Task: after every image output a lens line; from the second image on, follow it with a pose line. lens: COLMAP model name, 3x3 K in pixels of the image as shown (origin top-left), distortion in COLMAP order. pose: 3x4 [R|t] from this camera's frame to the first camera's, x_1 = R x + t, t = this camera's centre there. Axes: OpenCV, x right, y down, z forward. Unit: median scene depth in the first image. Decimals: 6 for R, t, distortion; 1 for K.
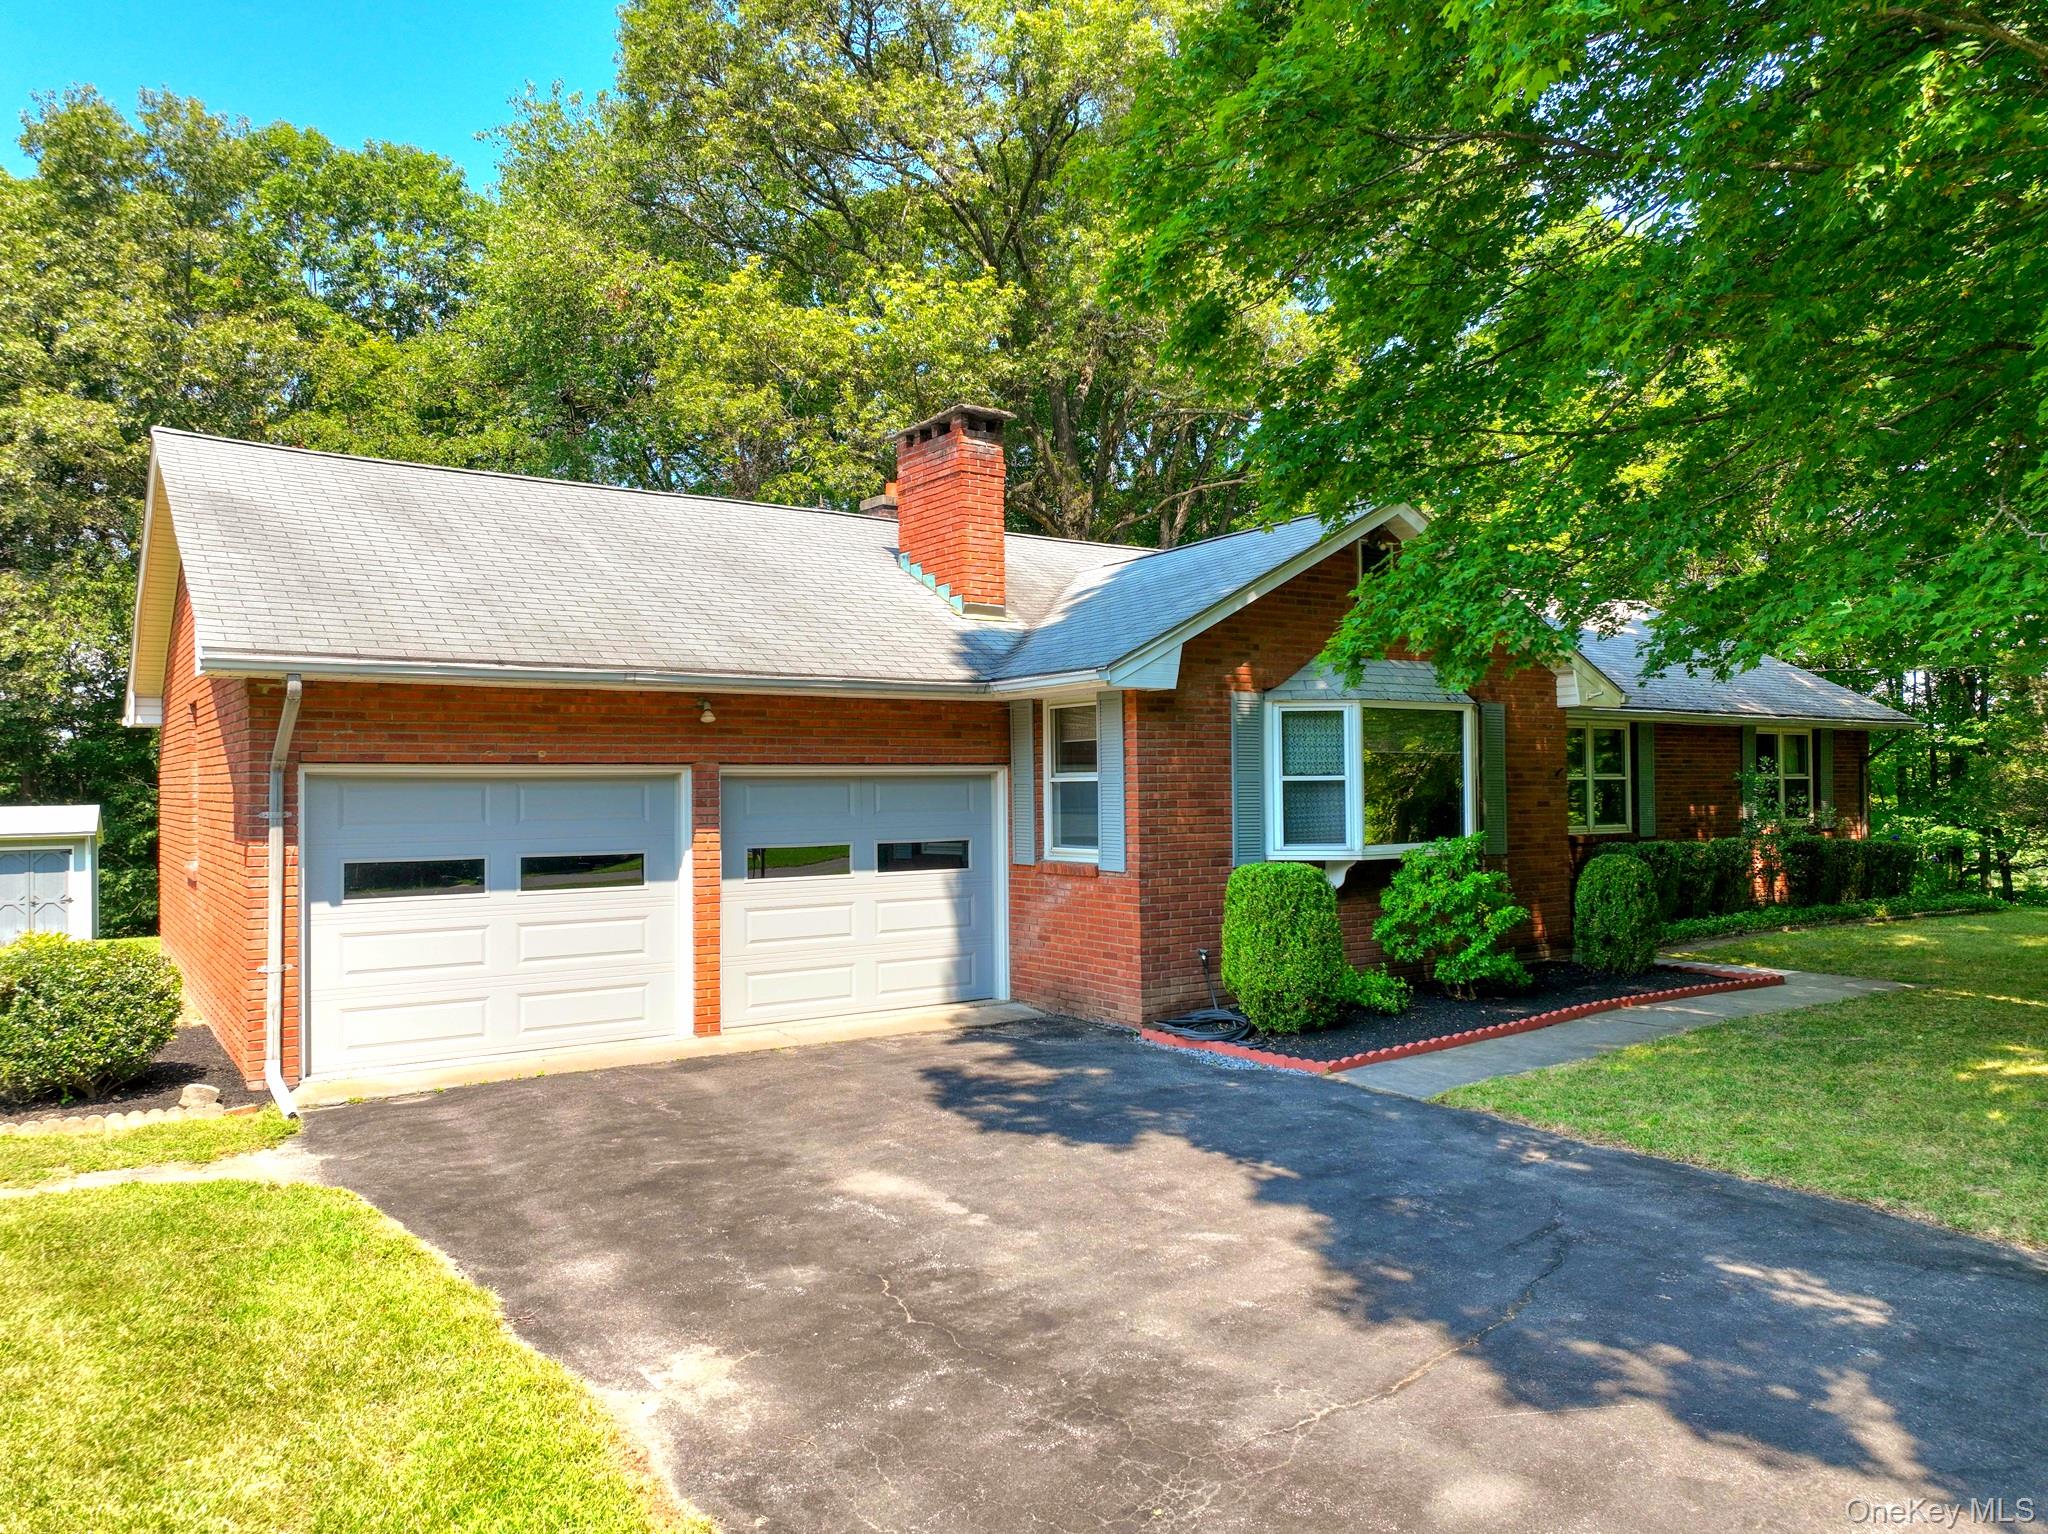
lens RADIAL K [[1444.2, 0, 1030.0], [0, 1444.2, 764.7], [0, 0, 1]] dist [-0.000651, 0.024471]
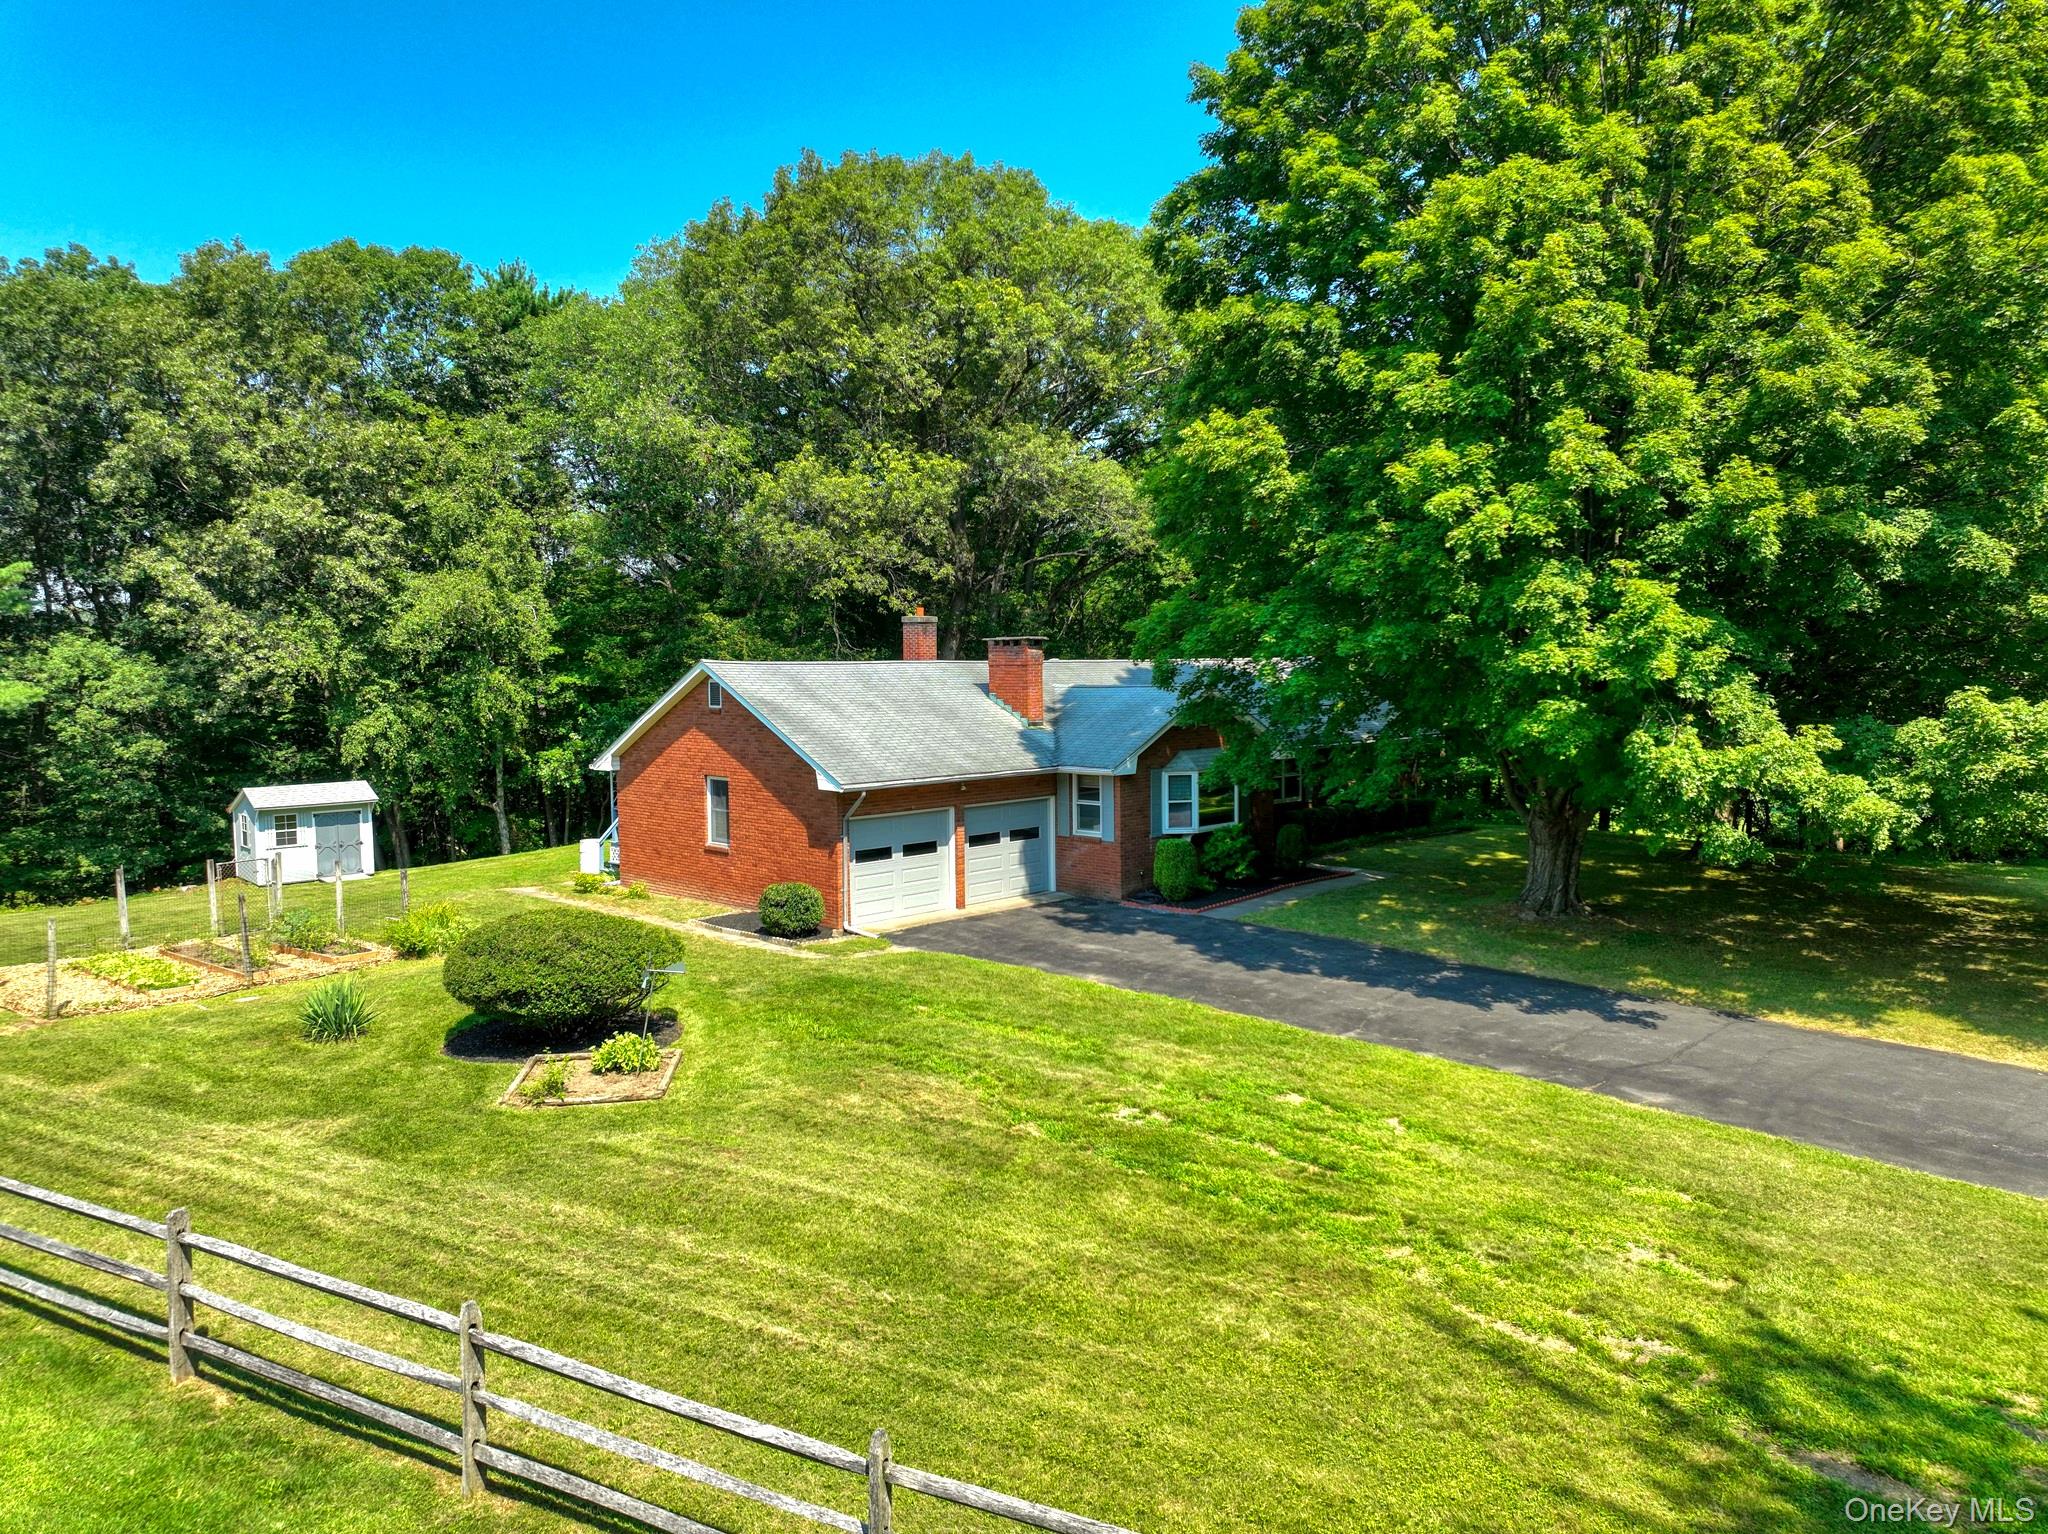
lens RADIAL K [[1444.2, 0, 1030.0], [0, 1444.2, 764.7], [0, 0, 1]] dist [-0.000651, 0.024471]
pose [[0.980979, -0.015997, 0.193456, -0.556313], [-0.000741, 0.996283, 0.086140, -0.274410], [-0.194115, -0.084645, 0.977320, -1.437102]]
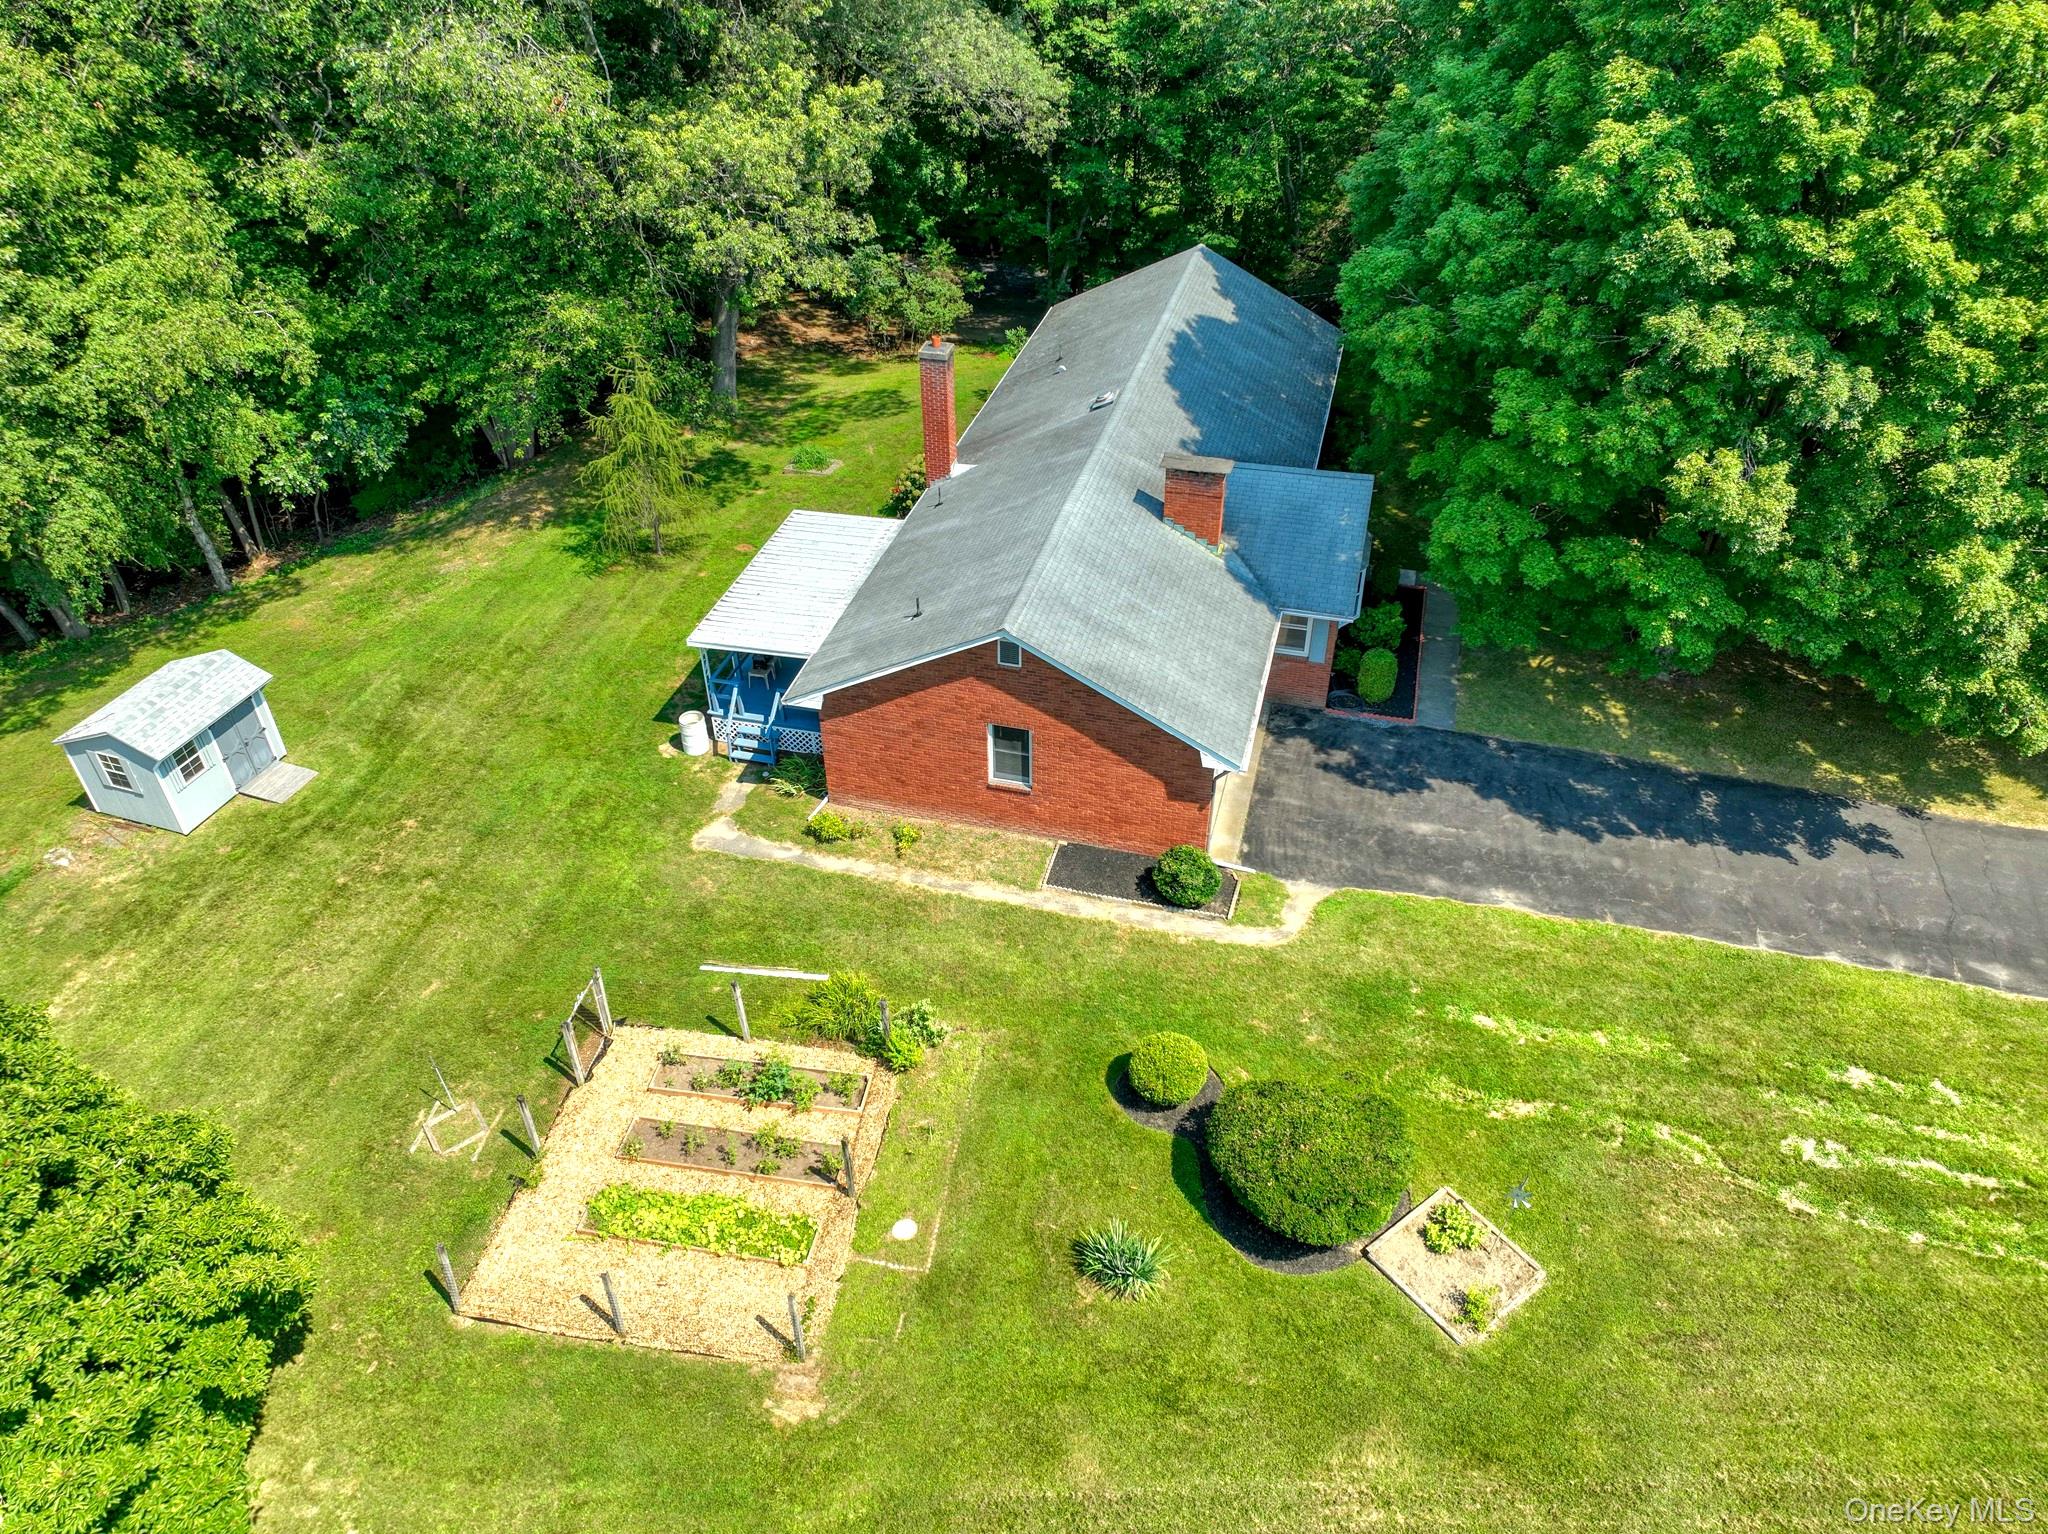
lens RADIAL K [[1444.2, 0, 1030.0], [0, 1444.2, 764.7], [0, 0, 1]] dist [-0.000651, 0.024471]
pose [[0.758756, -0.393712, 0.518922, -1.778114], [-0.010339, 0.789277, 0.613951, -1.390663], [-0.651293, -0.471204, 0.594798, -0.355346]]
